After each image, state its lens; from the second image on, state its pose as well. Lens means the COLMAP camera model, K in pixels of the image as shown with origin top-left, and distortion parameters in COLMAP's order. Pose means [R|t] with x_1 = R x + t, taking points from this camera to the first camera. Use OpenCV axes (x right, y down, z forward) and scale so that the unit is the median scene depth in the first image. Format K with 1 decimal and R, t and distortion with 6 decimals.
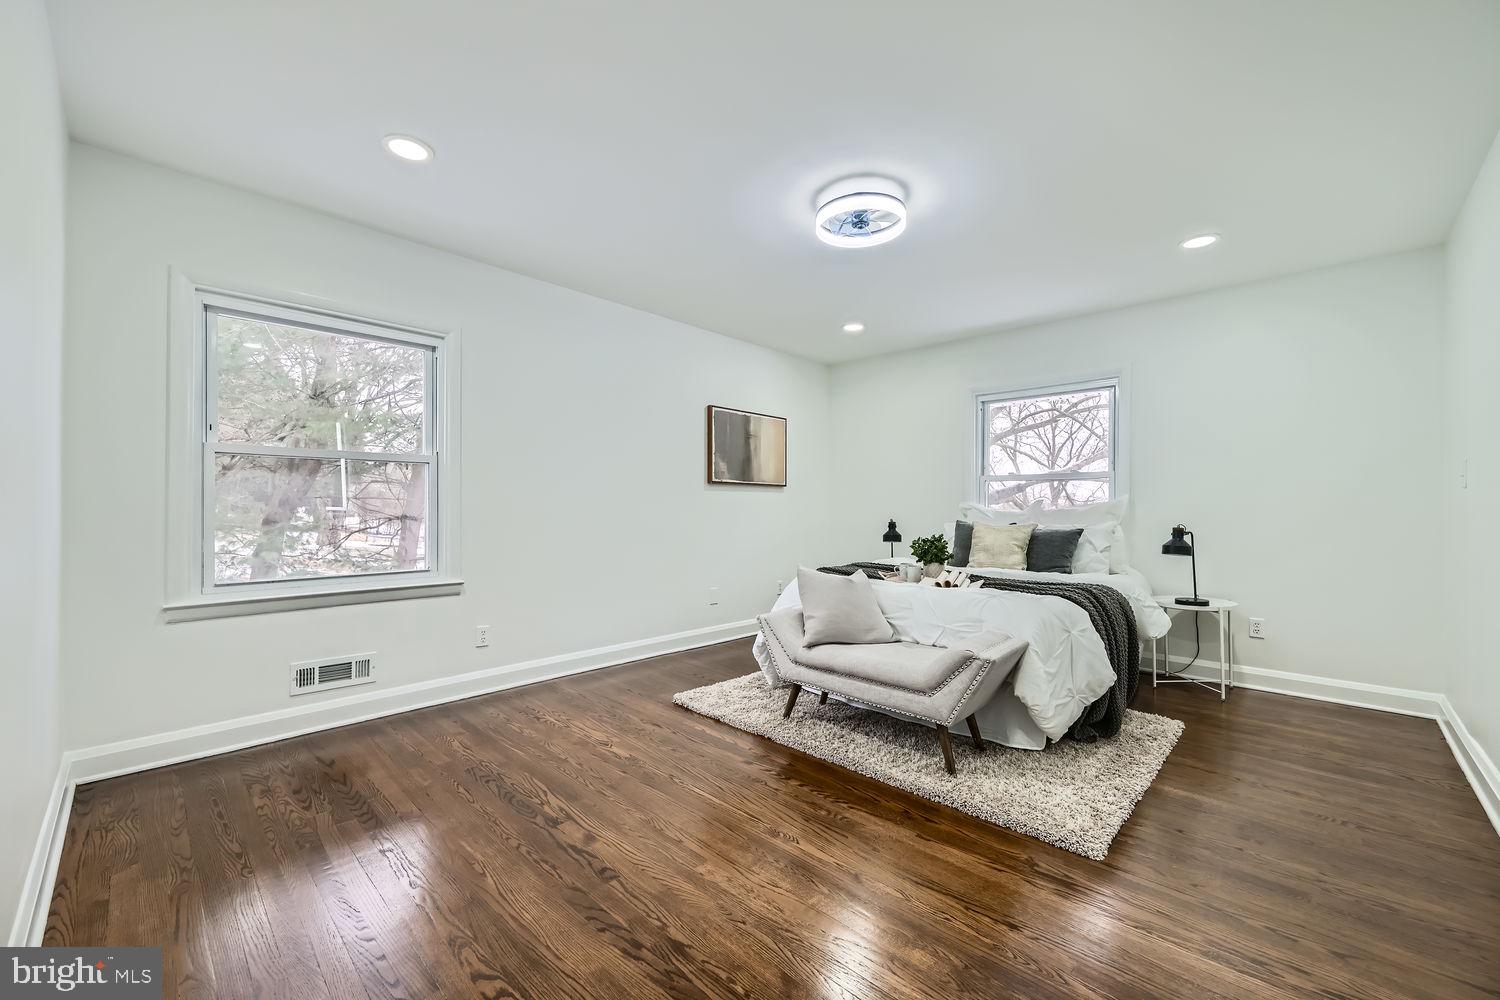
lens RADIAL K [[603.5, 0, 757.5], [0, 603.5, 500.6], [0, 0, 1]] dist [-0.002267, 0.000547]
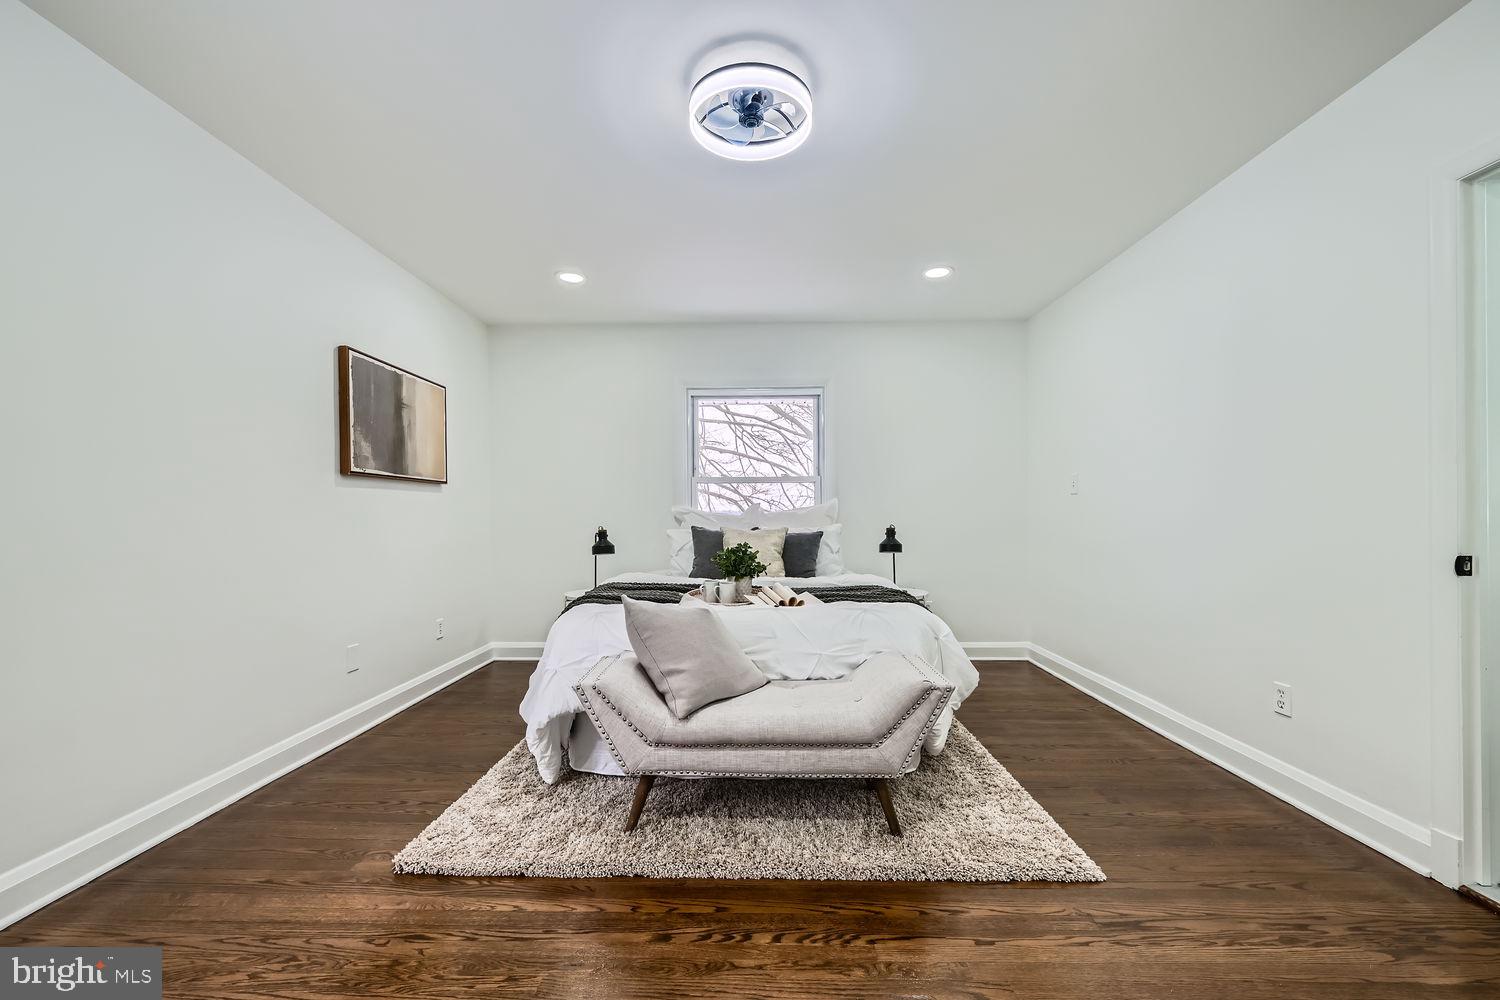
lens RADIAL K [[603.5, 0, 747.3], [0, 603.5, 511.6], [0, 0, 1]] dist [-0.002267, 0.000547]
pose [[0.734373, -0.006260, 0.678717, -0.277519], [0.001926, 0.999973, 0.007139, 0.007568], [-0.678743, -0.003936, 0.734365, 0.396804]]
